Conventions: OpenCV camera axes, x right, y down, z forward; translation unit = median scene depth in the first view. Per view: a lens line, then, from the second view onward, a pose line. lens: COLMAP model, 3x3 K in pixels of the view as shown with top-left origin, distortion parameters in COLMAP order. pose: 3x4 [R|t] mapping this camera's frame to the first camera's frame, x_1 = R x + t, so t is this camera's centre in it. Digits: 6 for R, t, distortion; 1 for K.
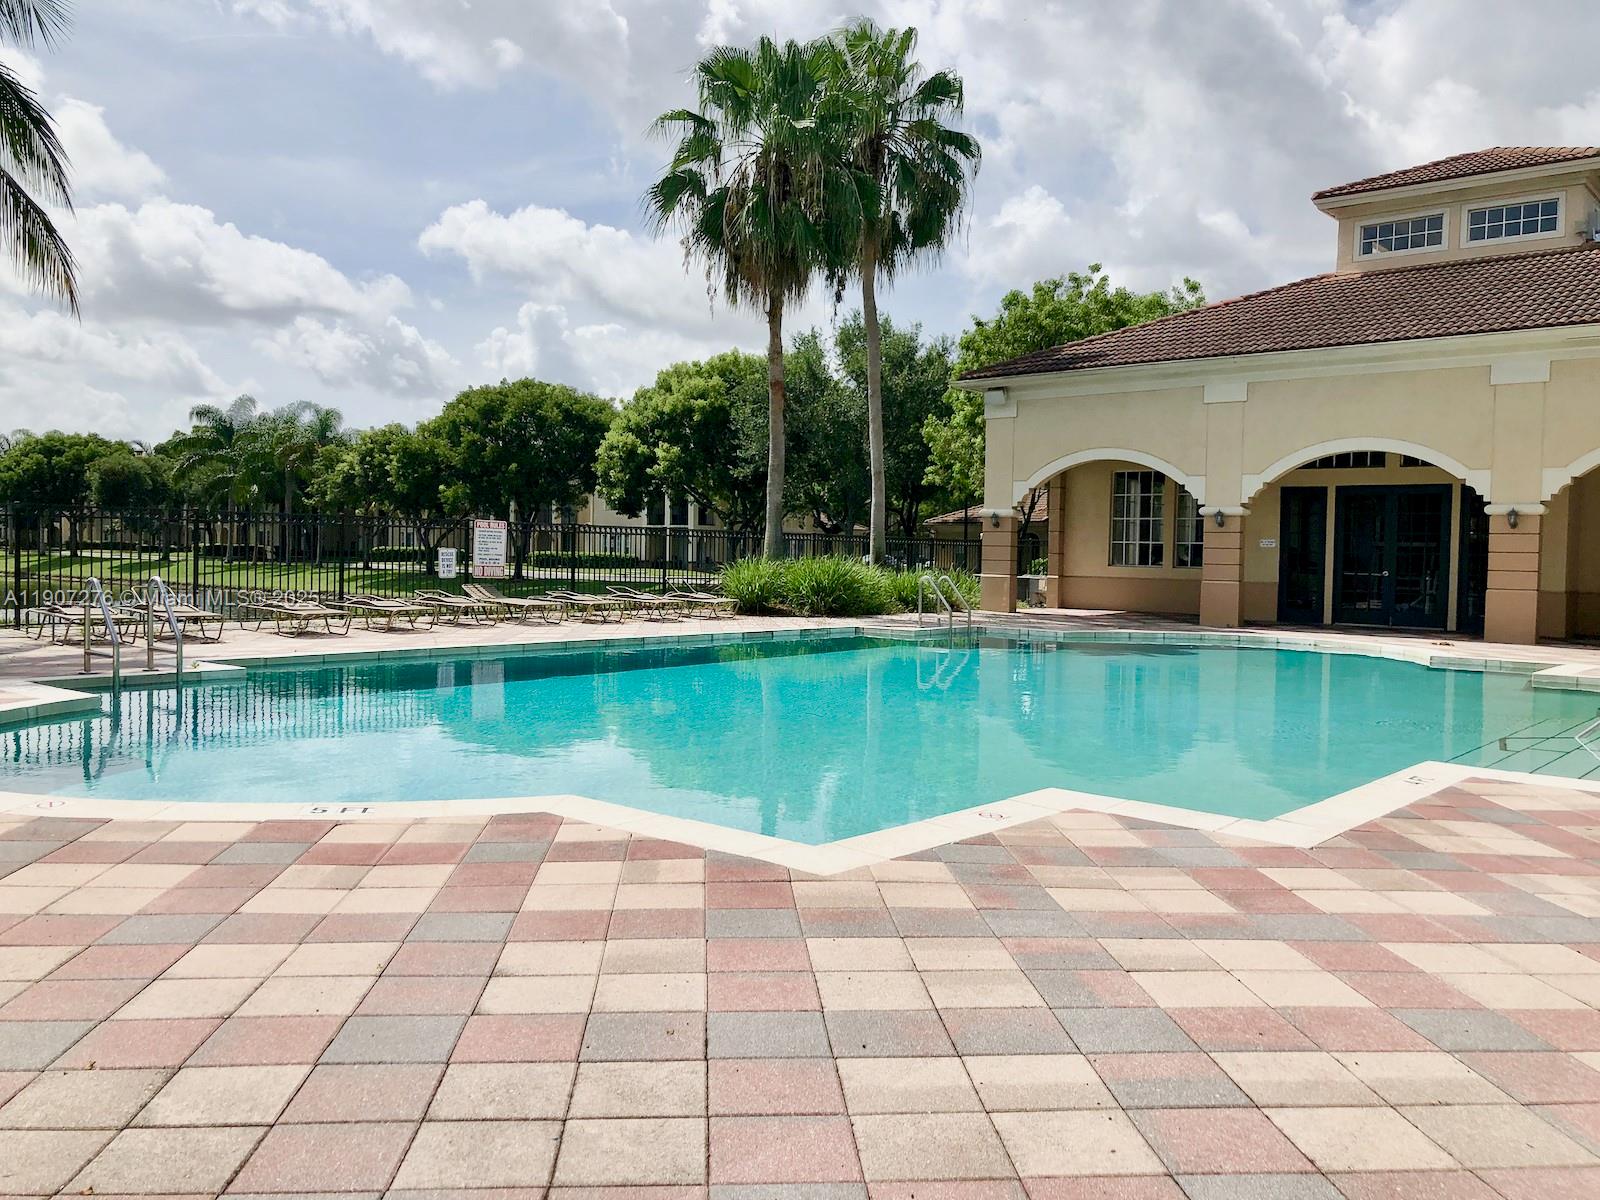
lens RADIAL K [[1317.5, 0, 792.6], [0, 1317.5, 583.0], [0, 0, 1]] dist [0.034914, -0.031715]
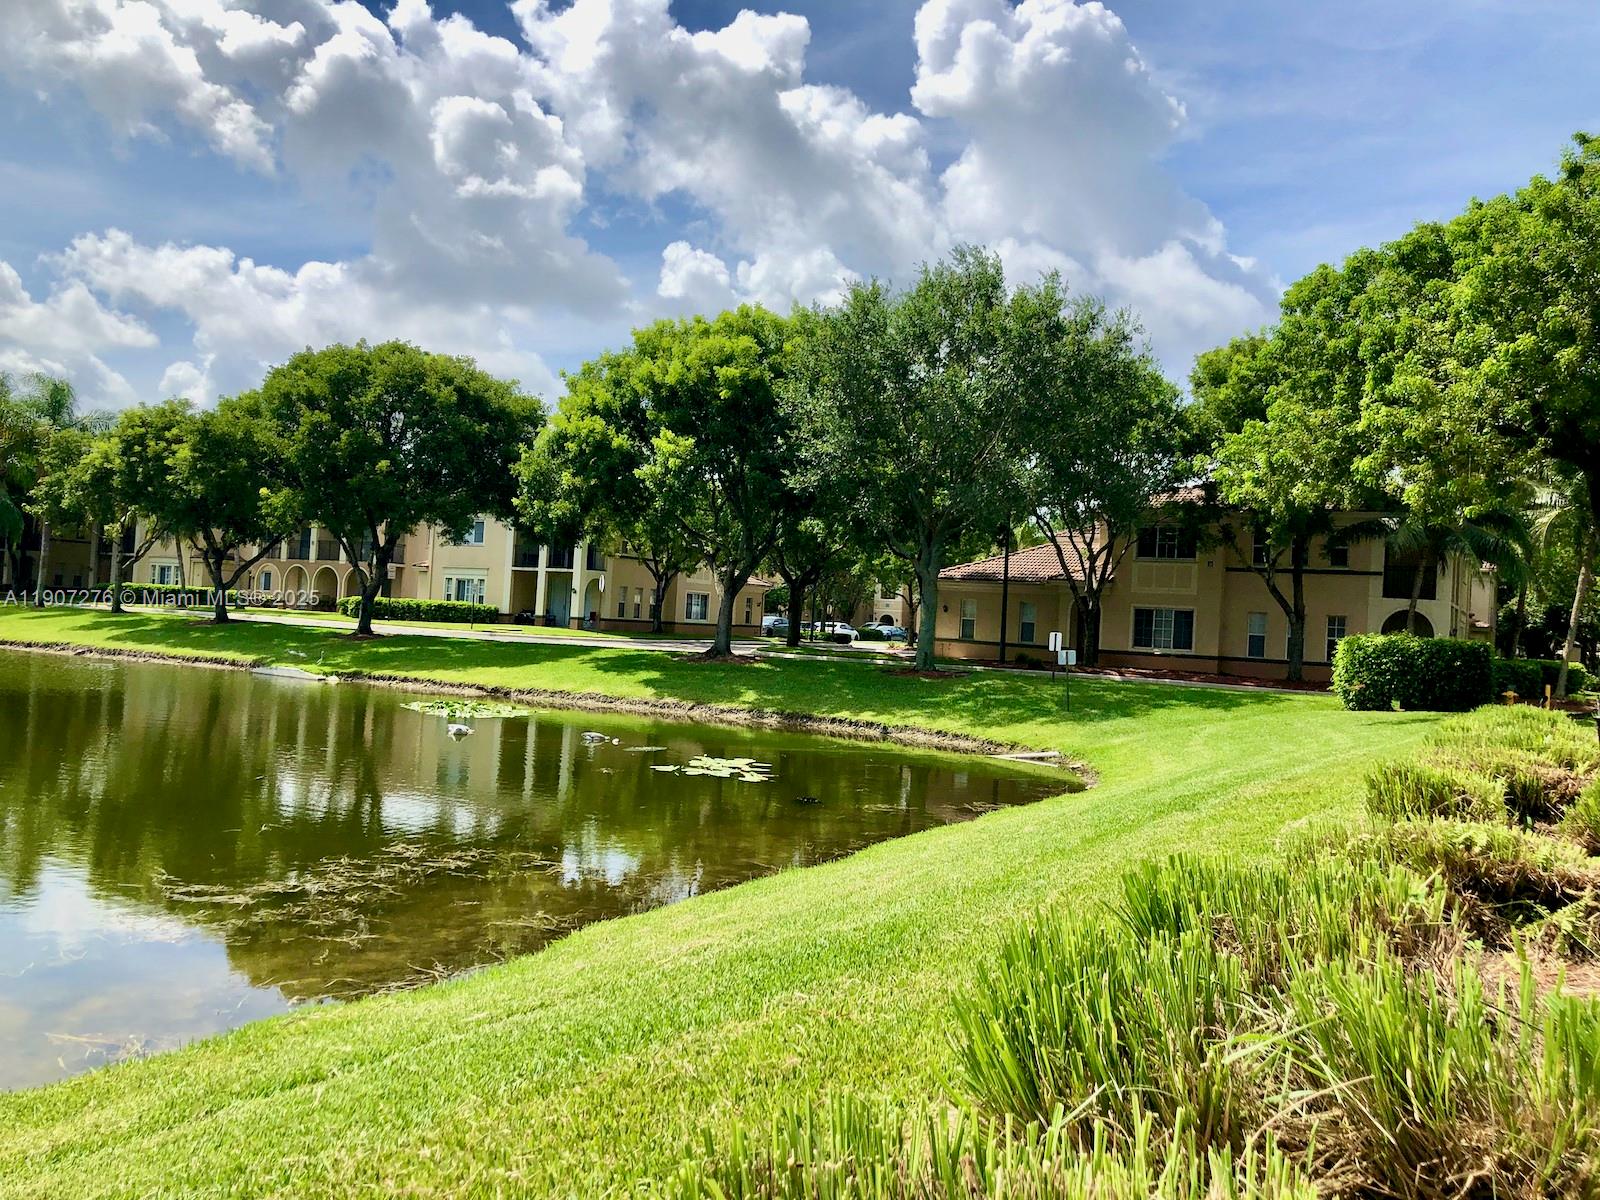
lens RADIAL K [[1317.5, 0, 724.7], [0, 1317.5, 569.7], [0, 0, 1]] dist [0.034914, -0.031715]
pose [[0.984290, 0.043187, 0.171199, -0.148565], [-0.033087, 0.997564, -0.061416, -0.000720], [-0.173434, 0.054787, 0.983320, 0.309429]]
